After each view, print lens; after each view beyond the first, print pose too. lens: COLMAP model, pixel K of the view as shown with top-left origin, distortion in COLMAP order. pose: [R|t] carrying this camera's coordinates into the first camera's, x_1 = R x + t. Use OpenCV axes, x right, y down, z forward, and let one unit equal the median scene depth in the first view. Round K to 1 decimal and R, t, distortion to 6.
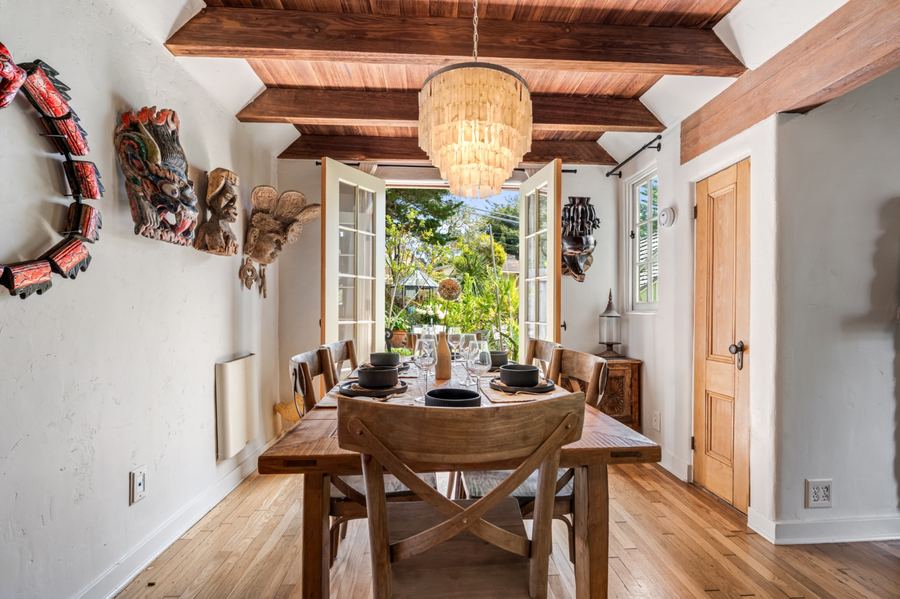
lens RADIAL K [[388.2, 0, 450.8], [0, 388.2, 310.6], [0, 0, 1]] dist [-0.033564, 0.000083]
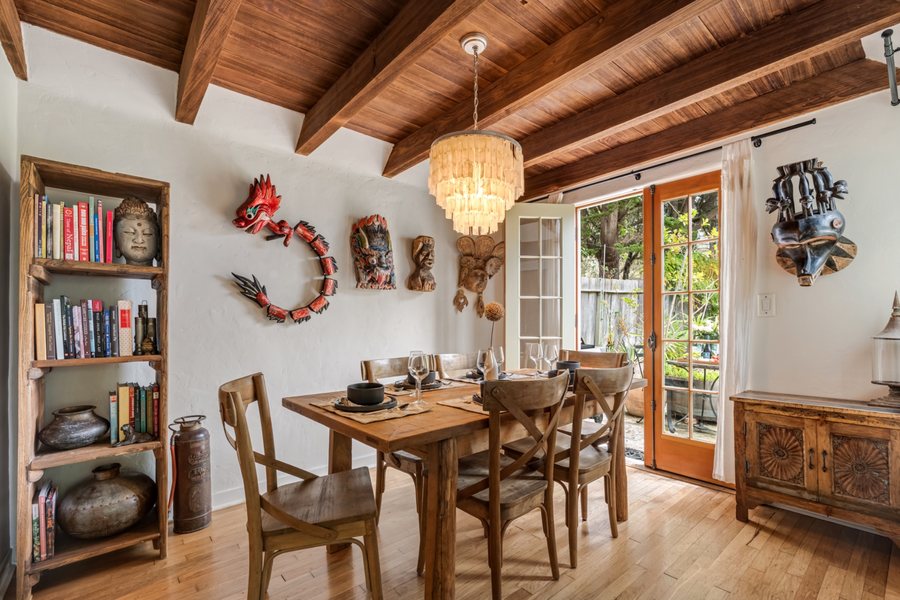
lens RADIAL K [[399.1, 0, 450.0], [0, 399.1, 321.7], [0, 0, 1]] dist [0.000147, 0.000070]
pose [[0.602730, -0.007832, -0.797907, 0.979238], [-0.000249, 0.999950, -0.010003, -0.009835], [0.797945, 0.006228, 0.602698, 0.153359]]
